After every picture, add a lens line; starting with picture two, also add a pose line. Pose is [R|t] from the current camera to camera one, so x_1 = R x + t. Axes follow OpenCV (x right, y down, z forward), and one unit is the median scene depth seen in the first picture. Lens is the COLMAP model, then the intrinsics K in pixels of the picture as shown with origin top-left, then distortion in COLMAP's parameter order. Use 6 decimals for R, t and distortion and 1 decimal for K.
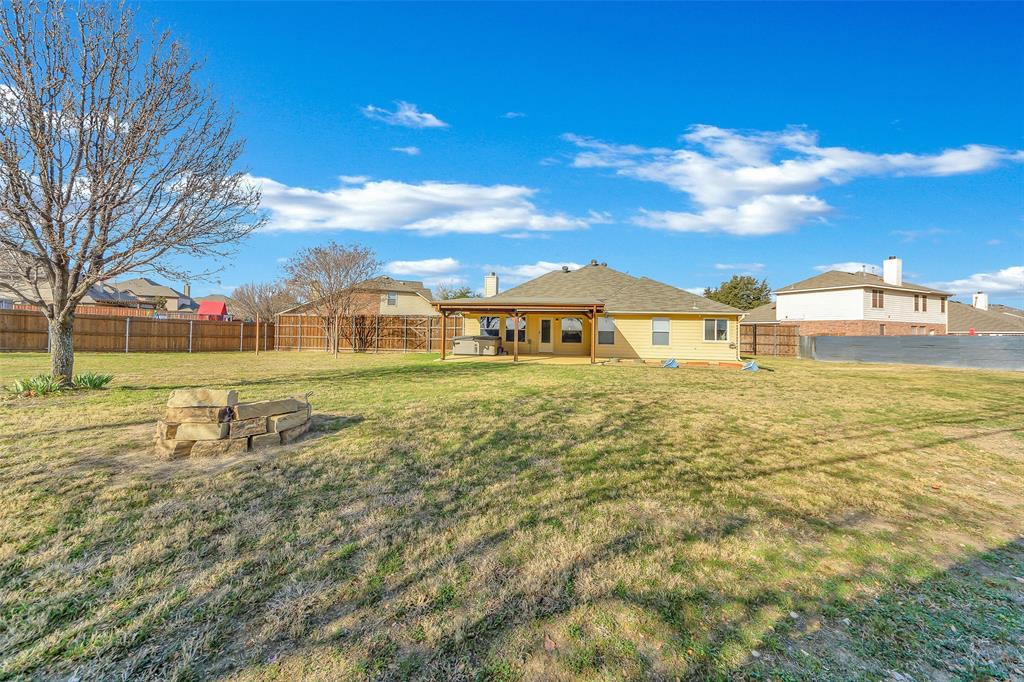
lens RADIAL K [[363.6, 0, 515.1], [0, 363.6, 322.3], [0, 0, 1]] dist [0.015670, -0.000005]
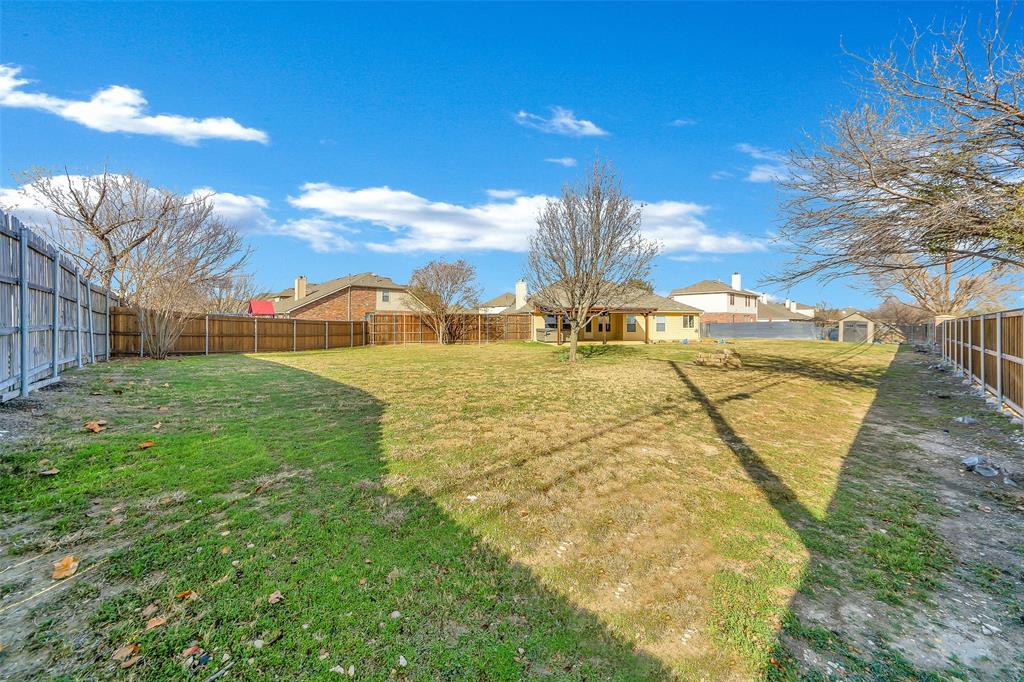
lens RADIAL K [[363.6, 0, 515.1], [0, 363.6, 322.3], [0, 0, 1]] dist [0.015670, -0.000005]
pose [[0.937921, -0.019893, 0.346278, -0.697130], [0.009690, 0.999467, 0.031173, -0.031438], [-0.346713, -0.025882, 0.937614, -0.266962]]
